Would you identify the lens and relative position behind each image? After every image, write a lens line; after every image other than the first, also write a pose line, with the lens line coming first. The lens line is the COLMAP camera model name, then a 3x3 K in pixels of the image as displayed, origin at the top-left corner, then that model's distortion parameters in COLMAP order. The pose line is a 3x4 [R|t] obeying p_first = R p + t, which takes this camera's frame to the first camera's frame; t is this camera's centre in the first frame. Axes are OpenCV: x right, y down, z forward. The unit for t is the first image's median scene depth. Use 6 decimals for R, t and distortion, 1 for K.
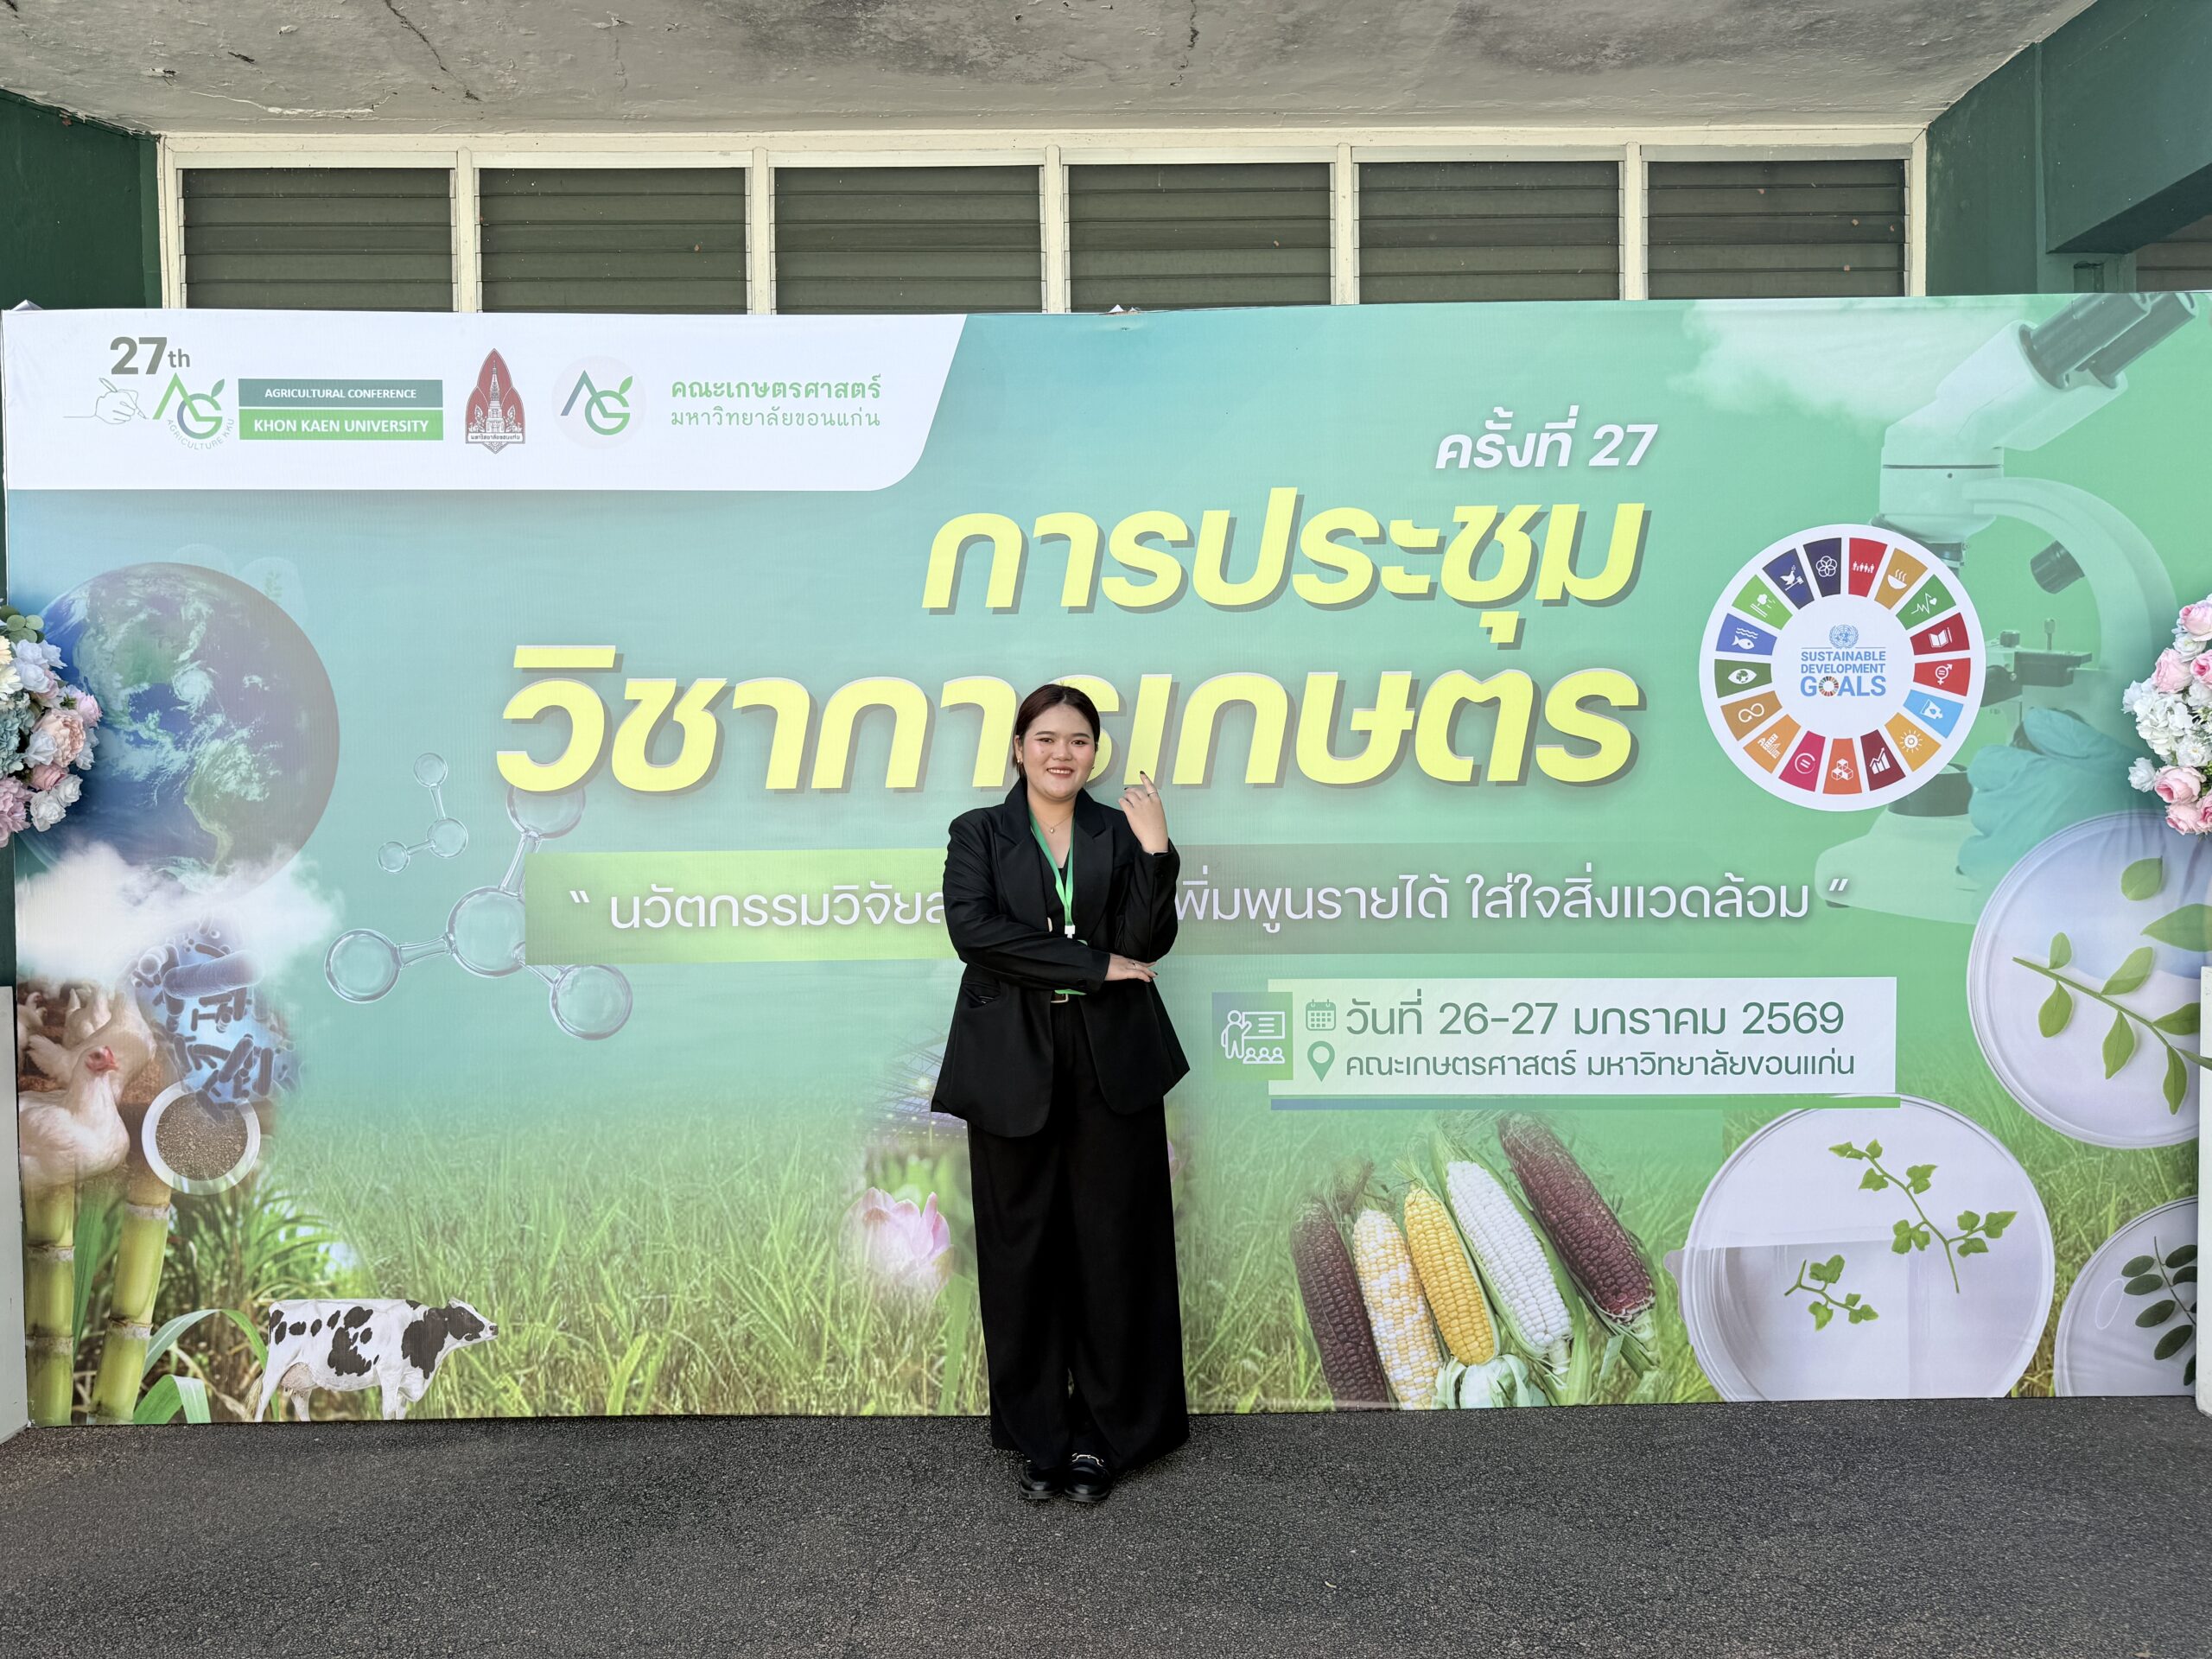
lens RADIAL K [[1664.3, 0, 1113.3], [0, 1664.3, 821.8], [0, 0, 1]] dist [0.047125, -0.064160]
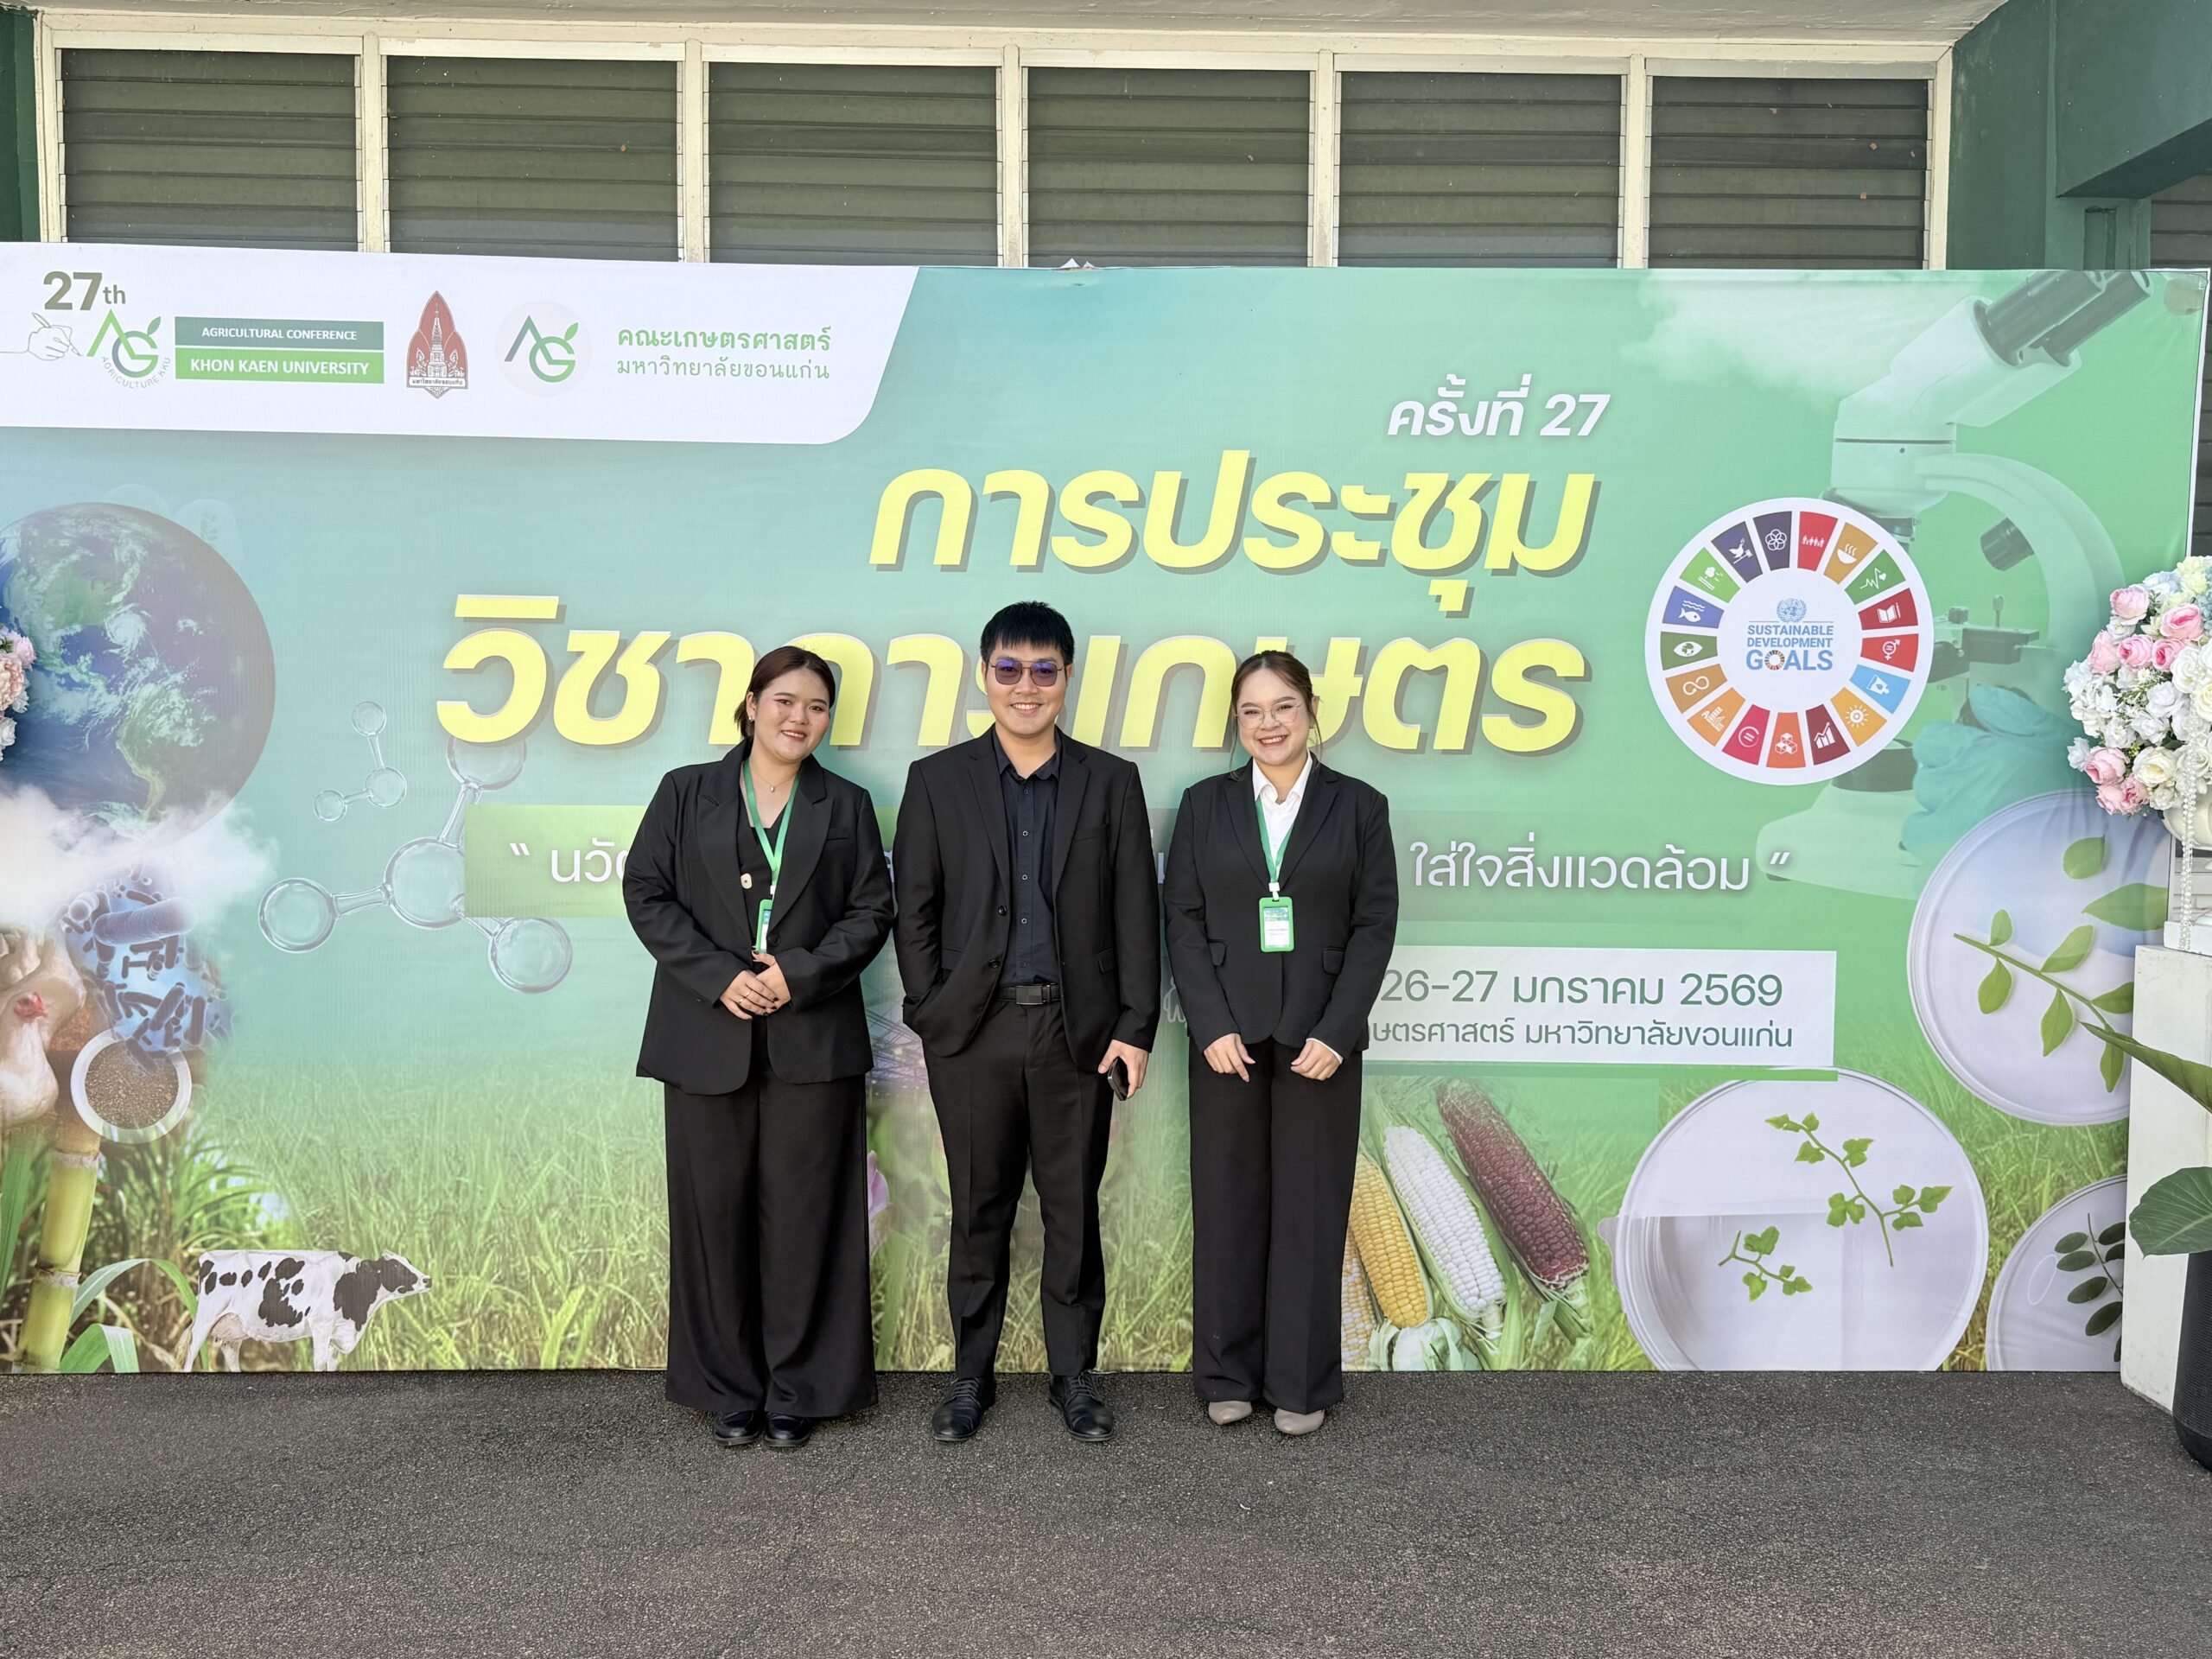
lens RADIAL K [[1833.3, 0, 1097.3], [0, 1833.3, 814.7], [0, 0, 1]] dist [0.071977, -0.080192]
pose [[0.999722, 0.016978, 0.016374, 0.005527], [-0.017322, 0.999628, 0.021087, -0.004772], [-0.016009, -0.021365, 0.999644, -0.100742]]
